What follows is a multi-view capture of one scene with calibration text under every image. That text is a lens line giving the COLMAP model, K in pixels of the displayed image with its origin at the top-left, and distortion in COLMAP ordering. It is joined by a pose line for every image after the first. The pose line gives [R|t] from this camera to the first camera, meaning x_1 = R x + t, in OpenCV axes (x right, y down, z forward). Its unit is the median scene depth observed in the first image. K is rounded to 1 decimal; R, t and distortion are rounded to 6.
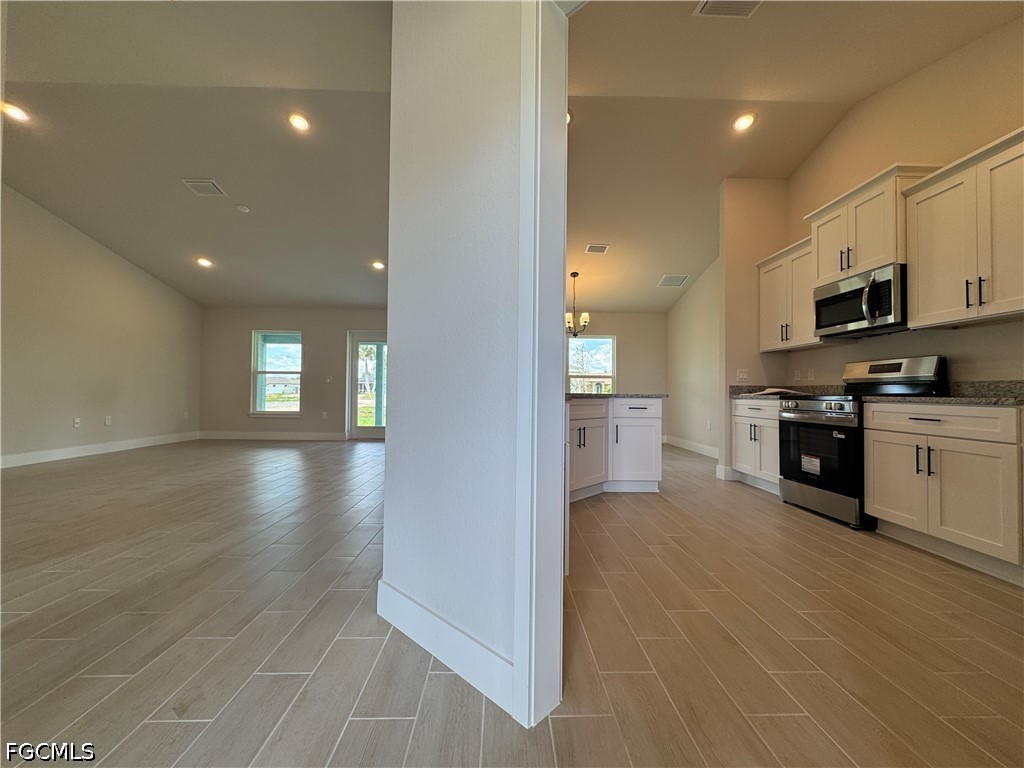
lens RADIAL K [[409.6, 0, 514.4], [0, 409.6, 385.1], [0, 0, 1]] dist [0.002670, 0.000676]
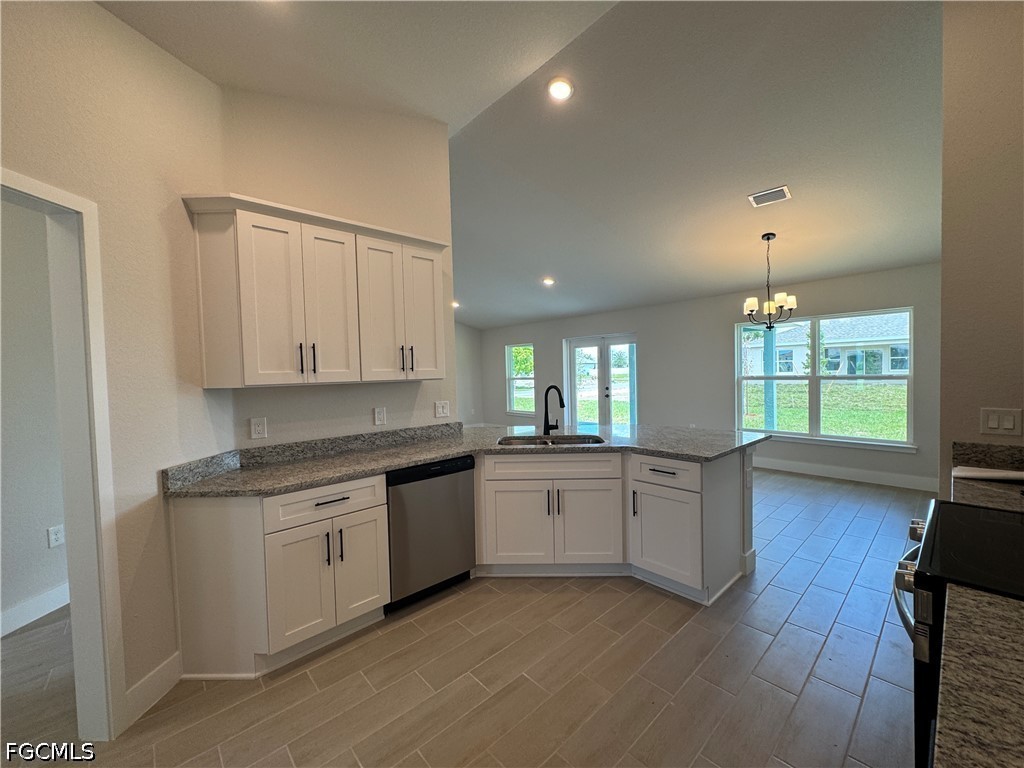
lens RADIAL K [[406.6, 0, 514.5], [0, 406.6, 384.8], [0, 0, 1]] dist [0.000641, 0.000038]
pose [[0.655826, -0.002515, -0.754908, 0.668144], [0.048585, 0.998062, 0.038883, -0.126936], [0.753347, -0.062178, 0.654677, 0.408020]]
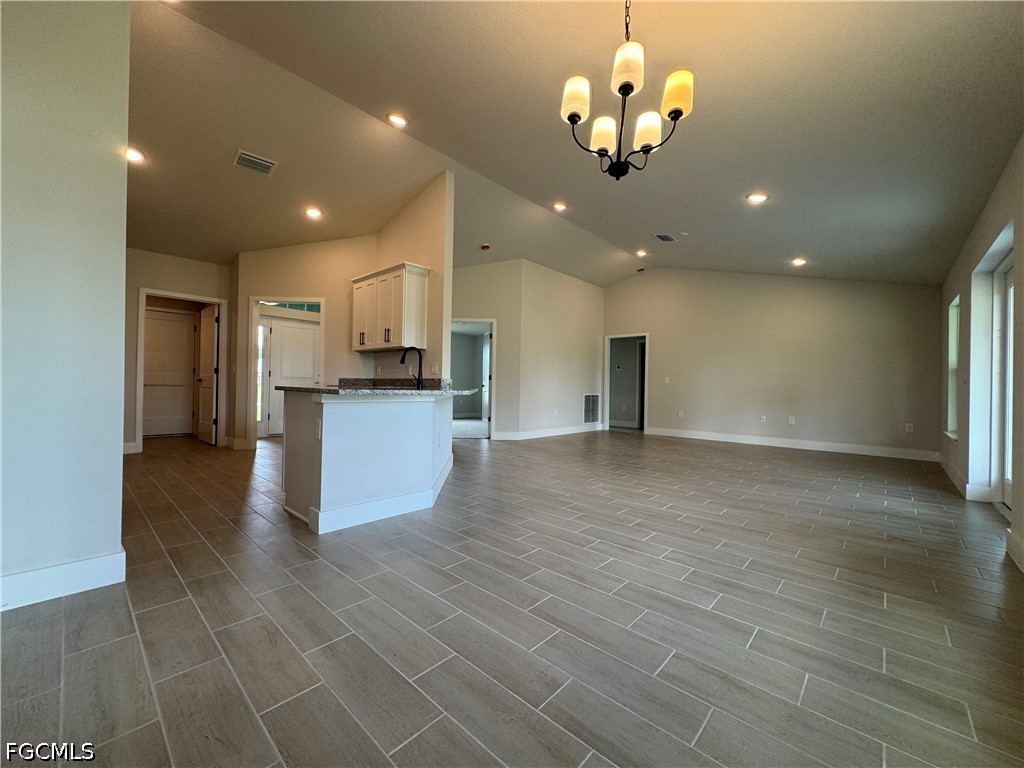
lens RADIAL K [[406.6, 0, 514.5], [0, 406.6, 384.8], [0, 0, 1]] dist [0.000641, 0.000038]
pose [[-0.688983, -0.026172, -0.724305, 0.655440], [-0.013917, 0.999641, -0.022883, 0.032818], [0.724644, -0.005686, -0.689100, 1.971400]]
